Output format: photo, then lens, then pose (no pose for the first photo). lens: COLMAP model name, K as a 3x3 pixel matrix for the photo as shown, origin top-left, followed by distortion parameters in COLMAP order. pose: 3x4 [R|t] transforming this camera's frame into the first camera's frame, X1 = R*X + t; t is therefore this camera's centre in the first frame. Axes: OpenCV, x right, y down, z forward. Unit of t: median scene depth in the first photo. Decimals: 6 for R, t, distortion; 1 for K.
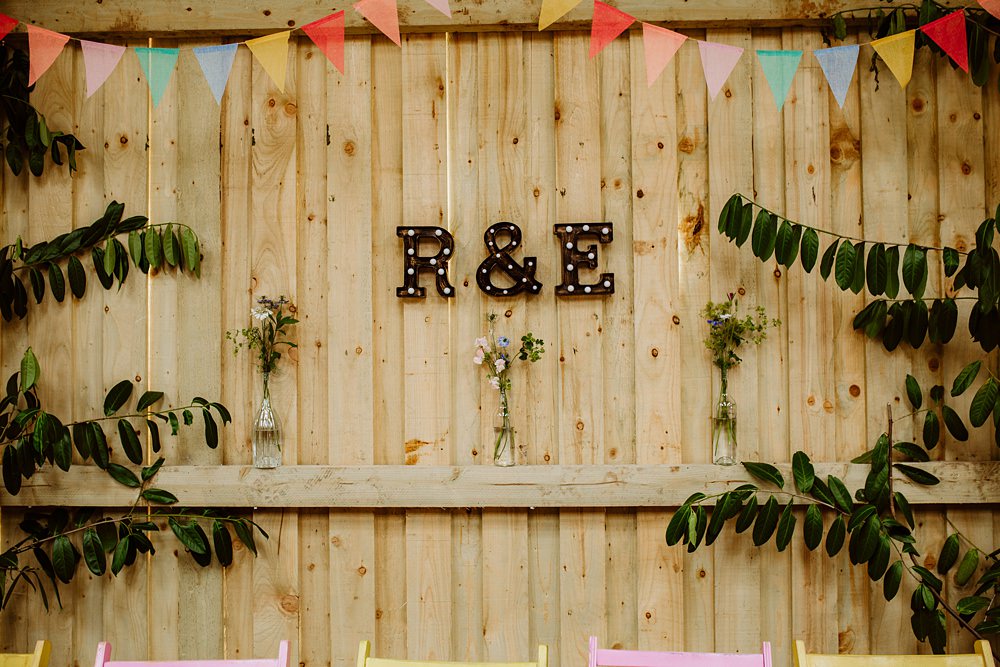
lens RADIAL K [[1095.1, 0, 501.6], [0, 1095.1, 352.0], [0, 0, 1]] dist [-0.095978, 0.141040]
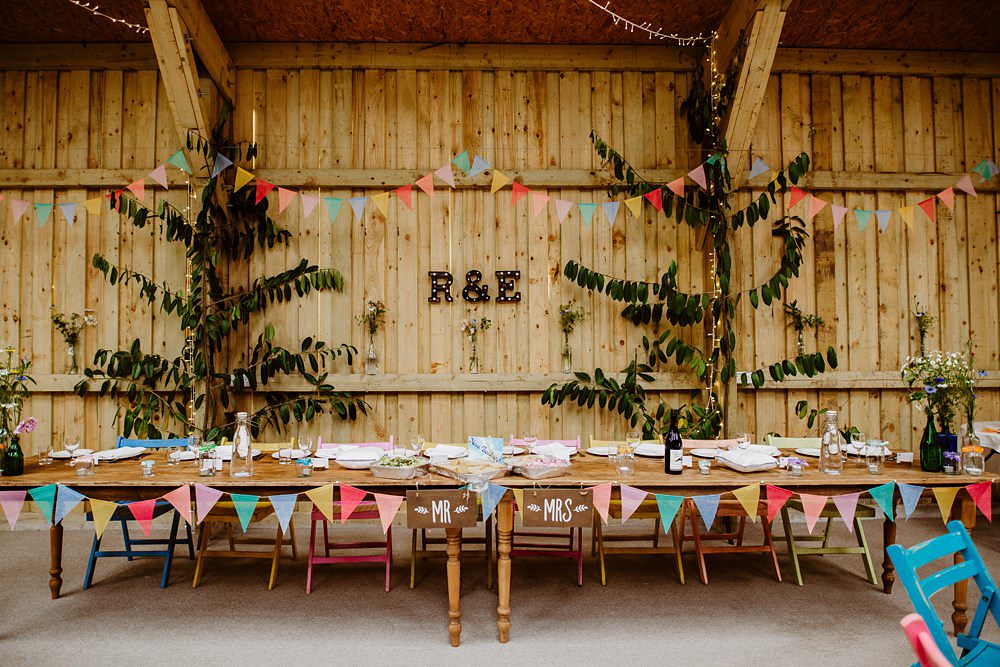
lens RADIAL K [[586.2, 0, 500.0], [0, 586.2, 333.5], [0, 0, 1]] dist [-0.035590, 0.000427]
pose [[0.998098, 0.004235, 0.061502, -0.019049], [-0.004615, 0.999971, 0.006037, 0.009537], [-0.061475, -0.006309, 0.998089, -0.260984]]
